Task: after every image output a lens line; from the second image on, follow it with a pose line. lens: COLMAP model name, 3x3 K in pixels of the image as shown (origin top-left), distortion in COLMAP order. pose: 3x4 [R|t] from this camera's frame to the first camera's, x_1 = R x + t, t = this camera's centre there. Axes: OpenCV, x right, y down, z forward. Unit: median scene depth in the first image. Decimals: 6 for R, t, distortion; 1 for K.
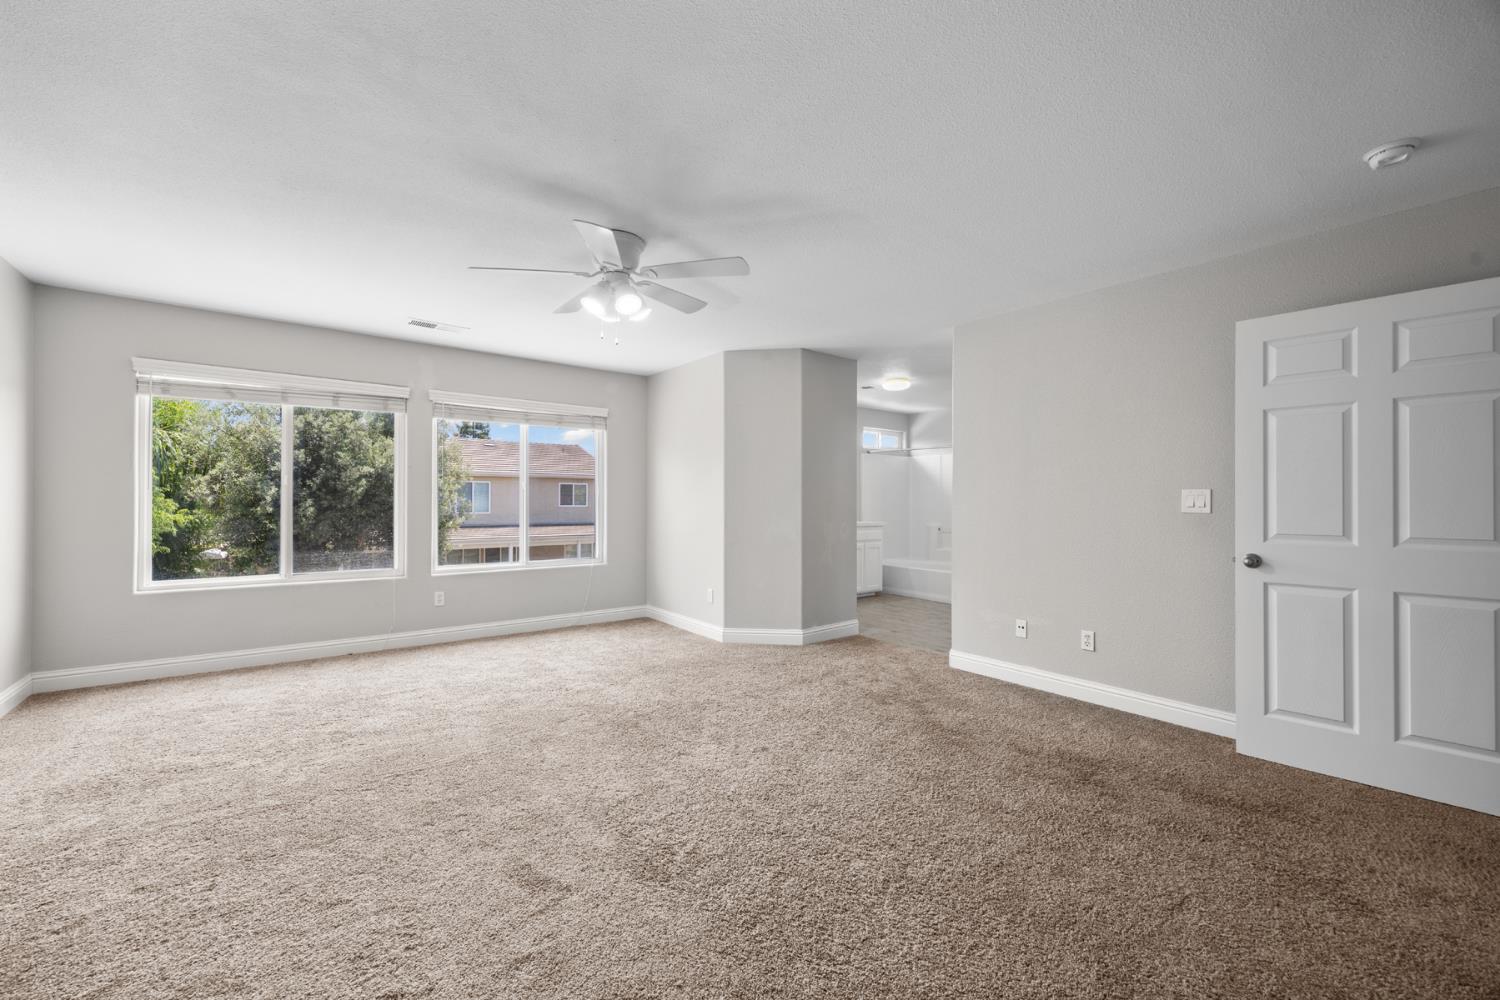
lens RADIAL K [[606.9, 0, 754.5], [0, 606.9, 496.0], [0, 0, 1]] dist [0.003343, 0.000357]
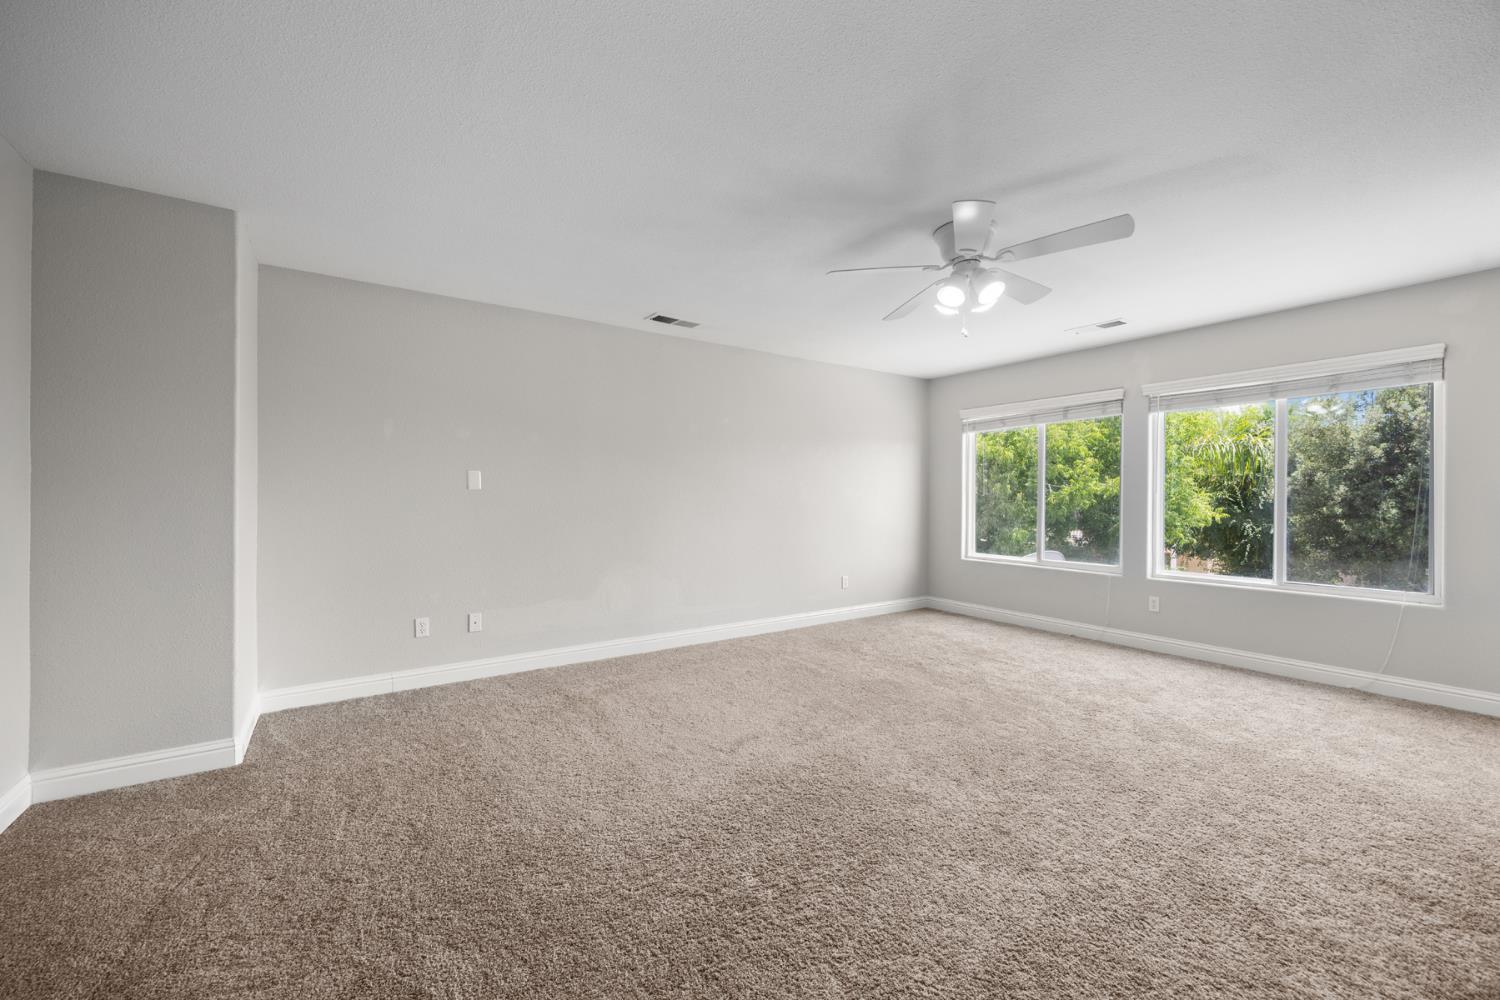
lens RADIAL K [[606.9, 0, 758.1], [0, 606.9, 506.0], [0, 0, 1]] dist [0.003343, 0.000357]
pose [[-0.067679, 0.007883, -0.997676, 0.571524], [0.005006, 0.999959, 0.007561, 0.007554], [0.997695, -0.004483, -0.067716, 0.554342]]
